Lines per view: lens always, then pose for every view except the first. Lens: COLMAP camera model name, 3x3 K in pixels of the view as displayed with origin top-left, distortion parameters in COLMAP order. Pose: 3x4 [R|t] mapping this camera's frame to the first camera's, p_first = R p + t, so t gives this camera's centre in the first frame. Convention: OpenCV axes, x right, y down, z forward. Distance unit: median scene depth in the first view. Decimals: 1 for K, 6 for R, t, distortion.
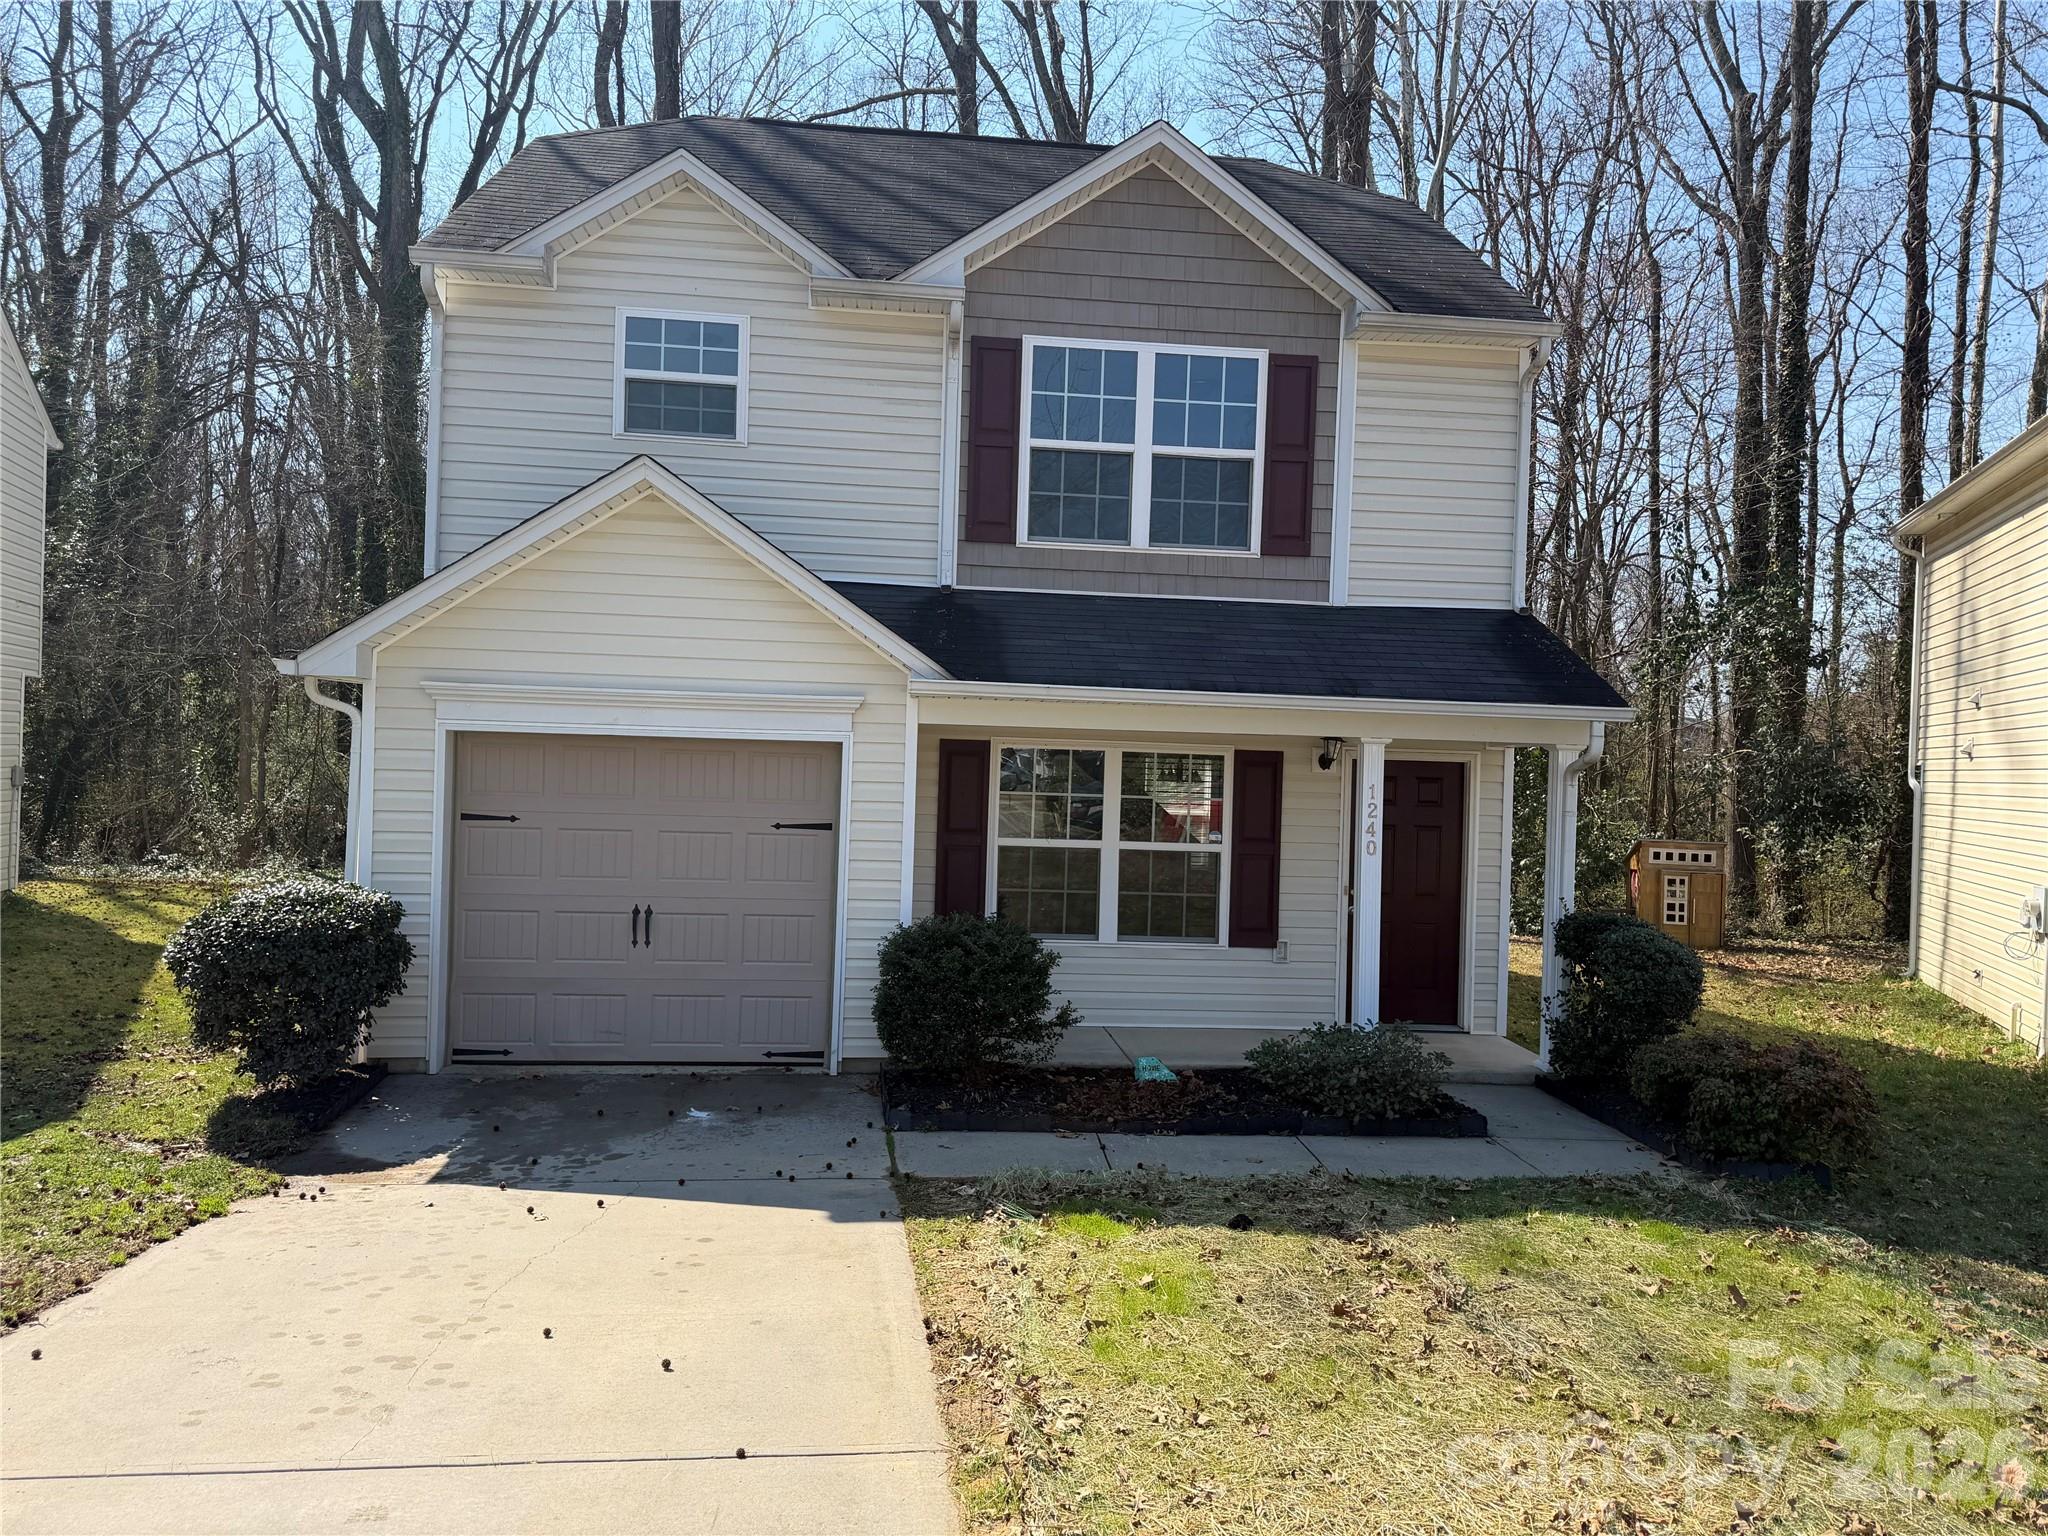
lens RADIAL K [[1439.3, 0, 1024.0], [0, 1439.3, 768.0], [0, 0, 1]] dist [0.112055, -0.145435]
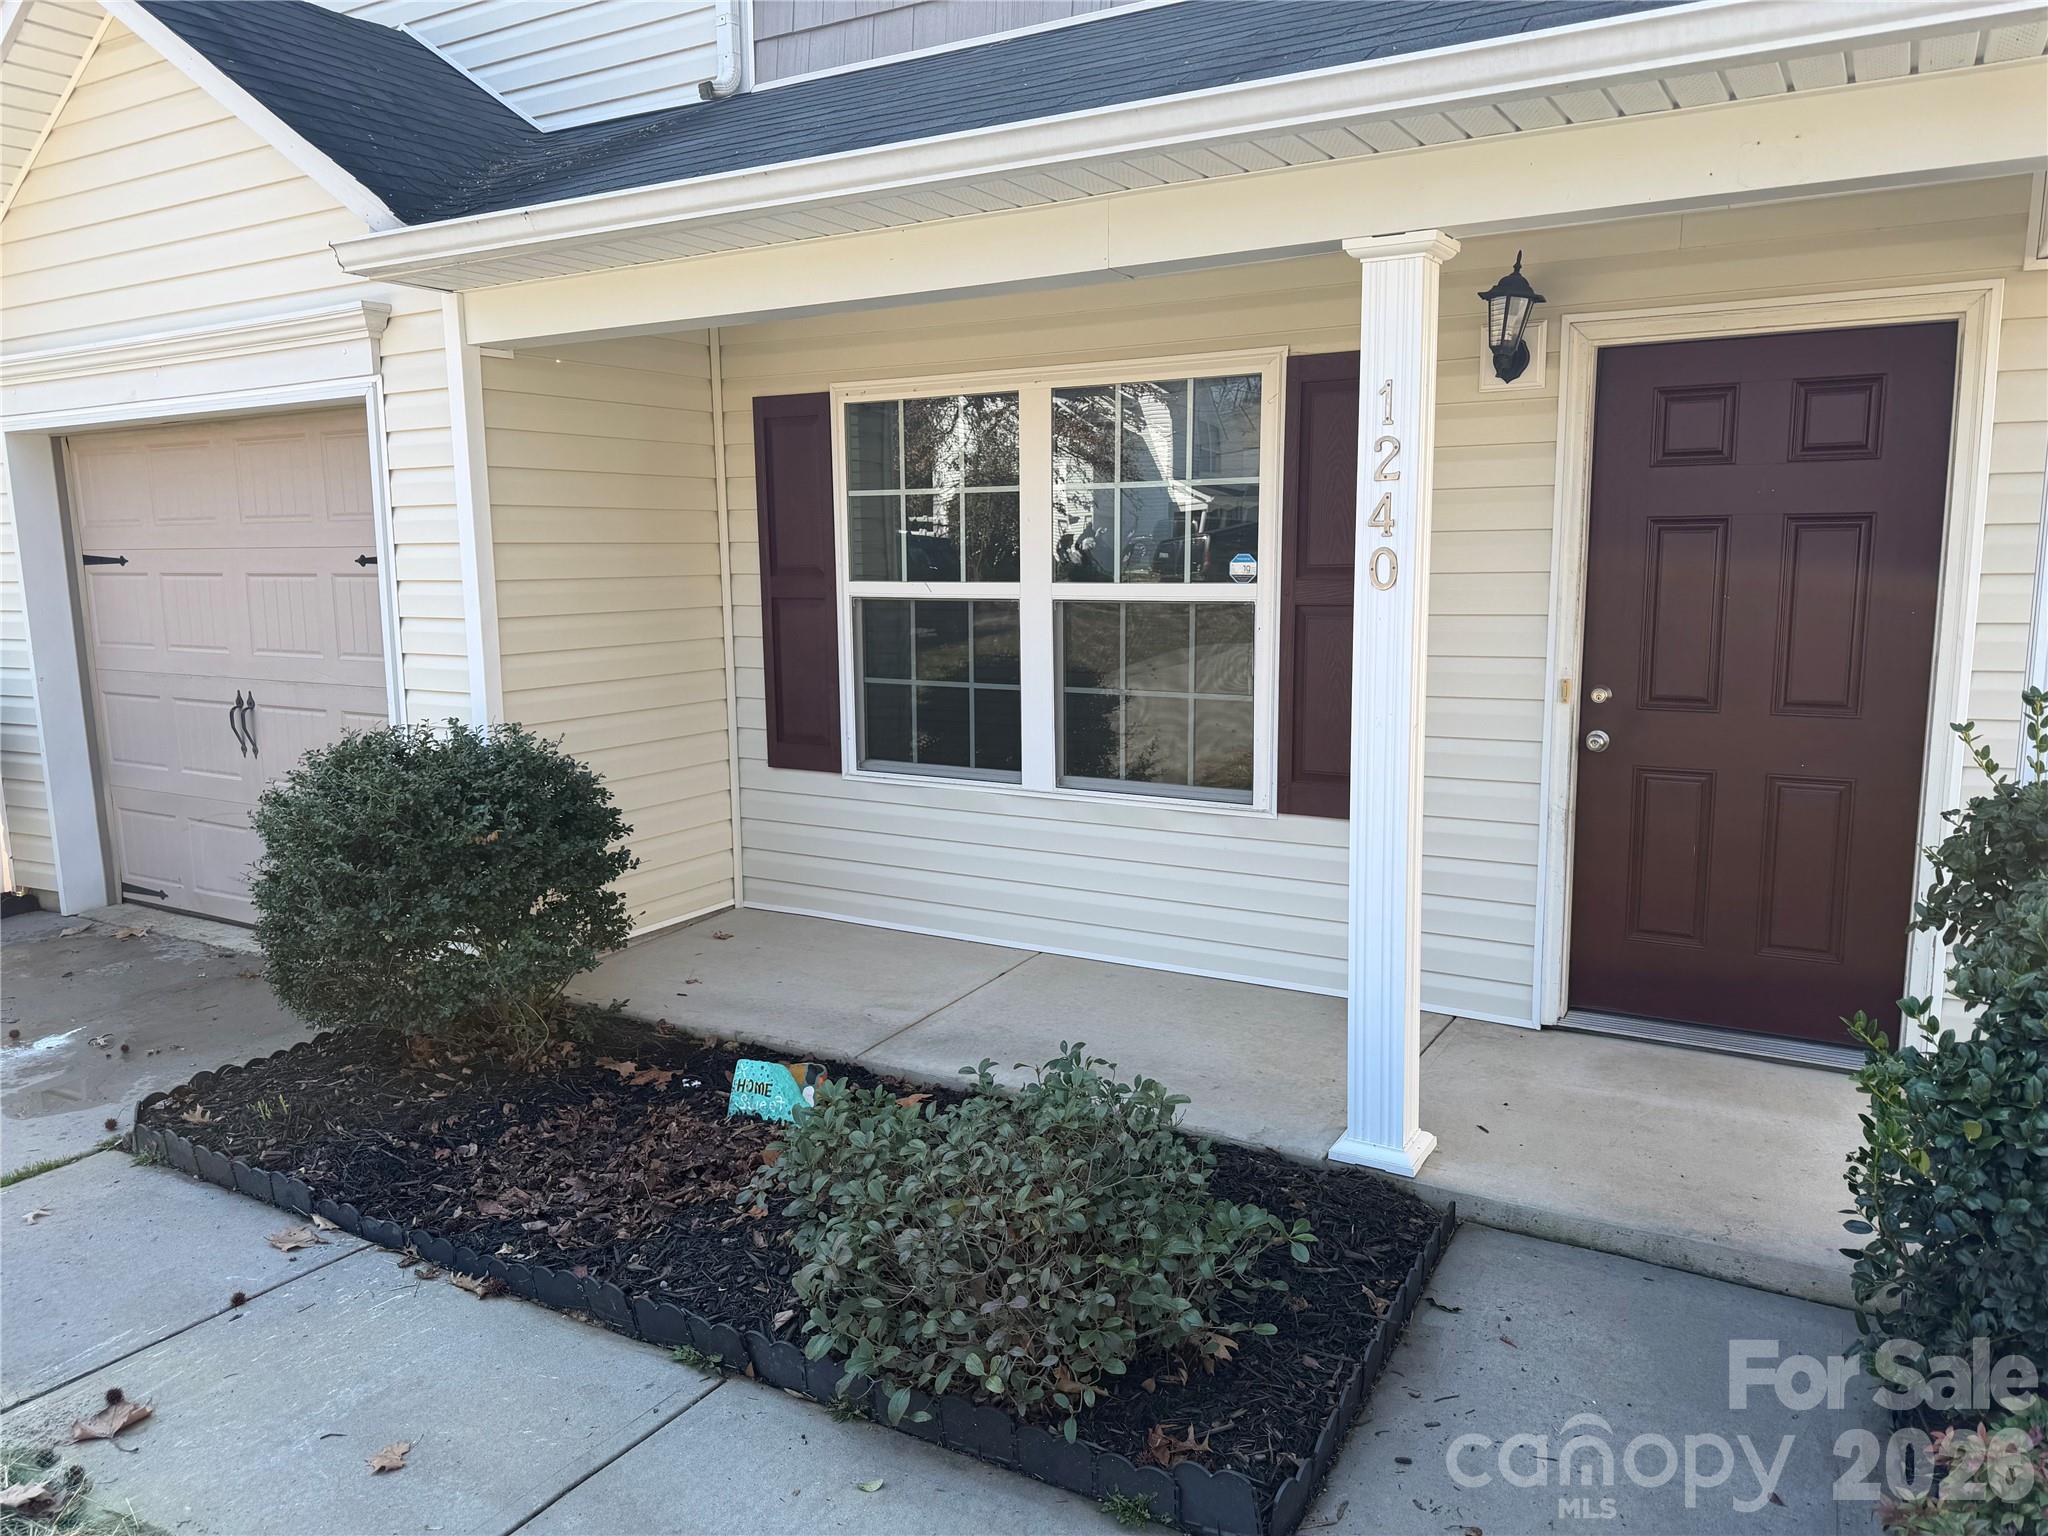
lens RADIAL K [[1451.8, 0, 993.5], [0, 1451.8, 756.2], [0, 0, 1]] dist [0.111434, -0.149570]
pose [[0.800808, 0.043855, -0.597314, 0.350452], [0.034668, 0.992249, 0.119330, 0.050572], [0.597917, -0.116268, 0.793080, 0.606337]]
